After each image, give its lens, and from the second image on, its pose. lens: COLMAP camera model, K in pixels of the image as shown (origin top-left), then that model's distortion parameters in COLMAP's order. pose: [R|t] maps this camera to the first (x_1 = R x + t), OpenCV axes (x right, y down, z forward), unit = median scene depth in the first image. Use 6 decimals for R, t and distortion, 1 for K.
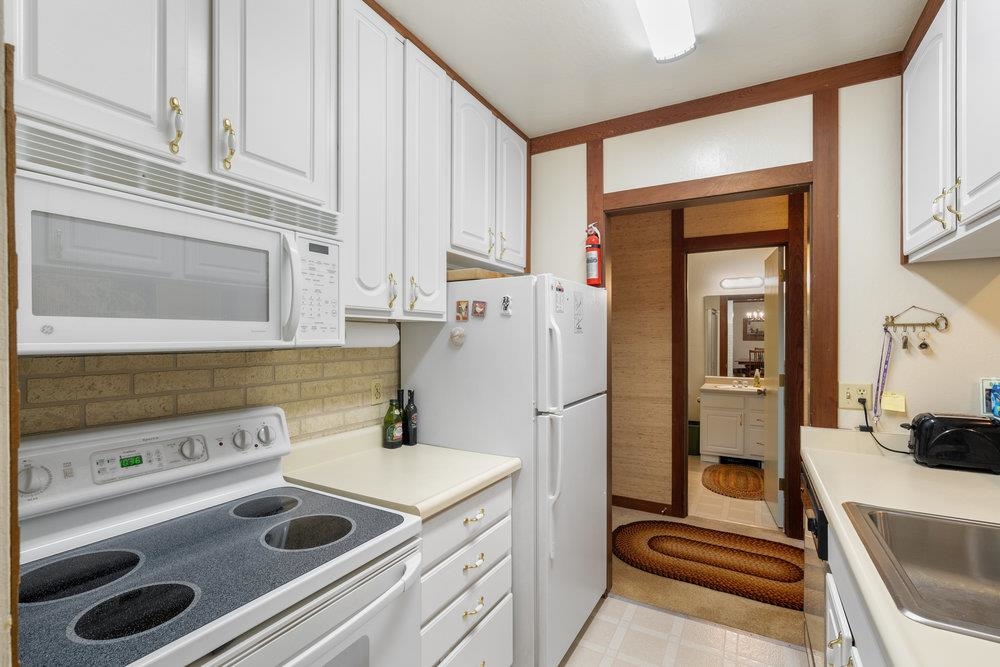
lens RADIAL K [[453.2, 0, 498.6], [0, 453.2, 342.6], [0, 0, 1]] dist [-0.000858, -0.000122]
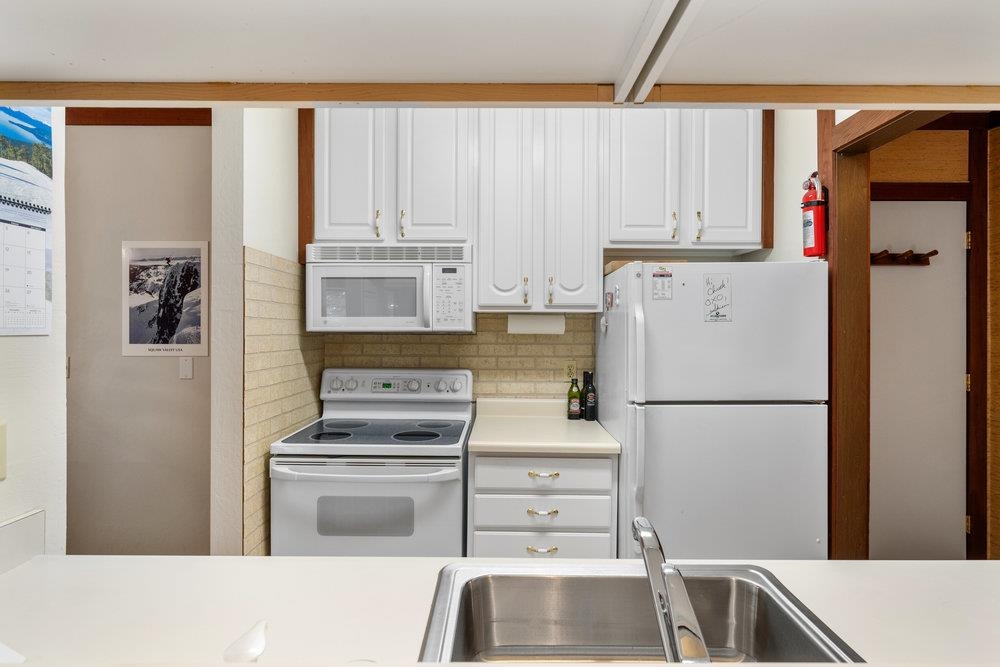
lens RADIAL K [[502.9, 0, 502.8], [0, 502.9, 329.8], [0, 0, 1]] dist [-0.001267, 0.001228]
pose [[0.490453, 0.005413, -0.871451, 0.842097], [-0.013875, 0.999902, -0.001598, 0.002246], [0.871357, 0.012875, 0.490480, 0.193744]]
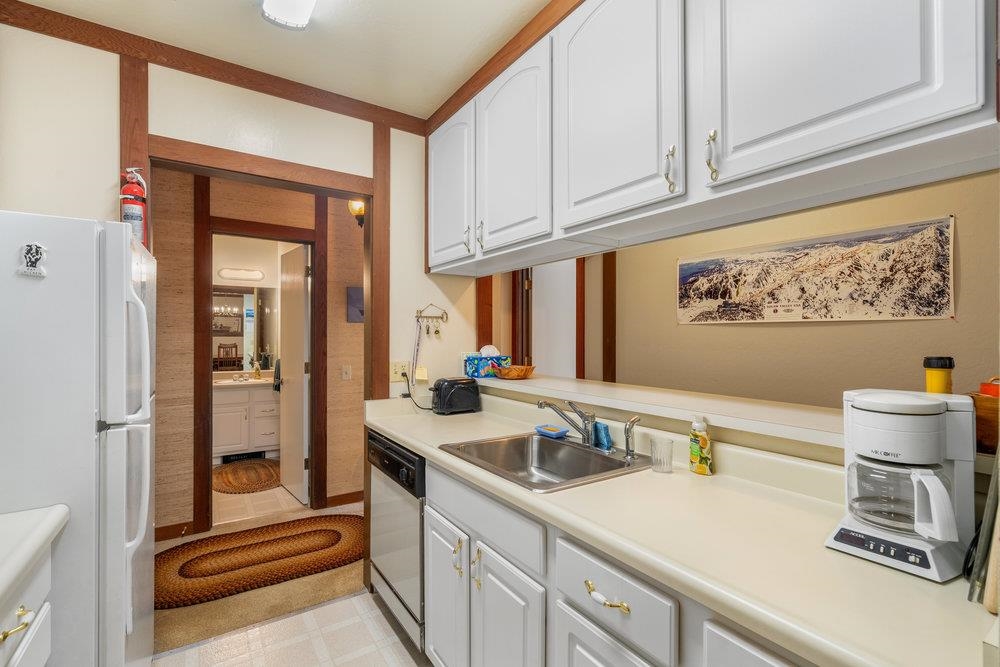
lens RADIAL K [[453.2, 0, 499.6], [0, 453.2, 334.8], [0, 0, 1]] dist [-0.000858, -0.000122]
pose [[0.451052, 0.004132, 0.892488, -0.227887], [0.005610, 0.999956, -0.007464, 0.025072], [-0.892480, 0.008373, 0.451009, 0.162152]]
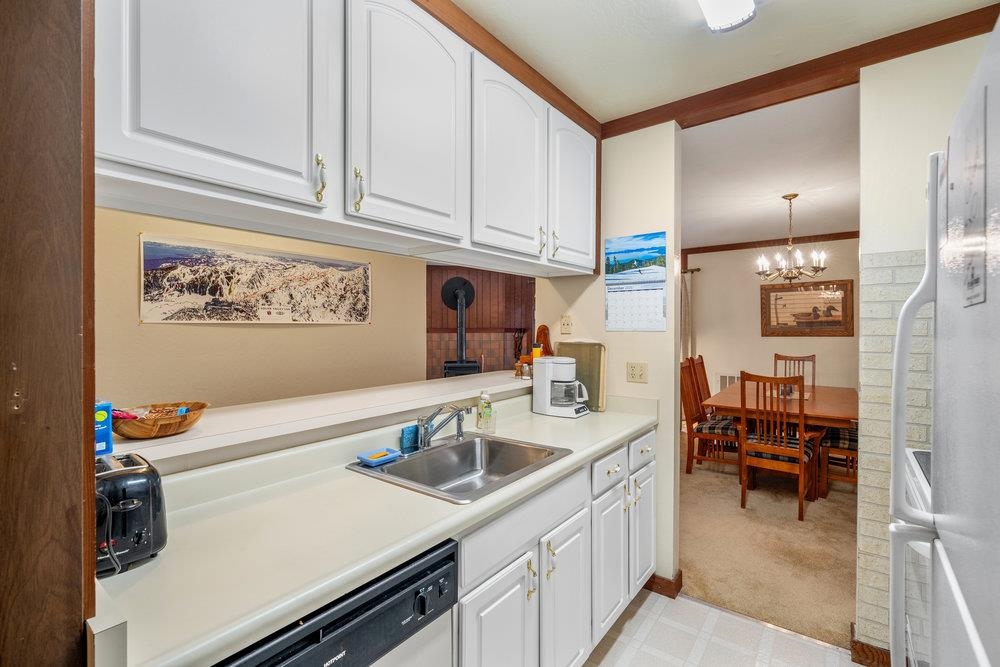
lens RADIAL K [[453.2, 0, 502.0], [0, 453.2, 327.8], [0, 0, 1]] dist [-0.000858, -0.000122]
pose [[-0.991454, 0.005354, 0.130350, 0.388299], [0.006954, 0.999906, 0.011818, -0.013497], [-0.130274, 0.012624, -0.991398, 1.303757]]
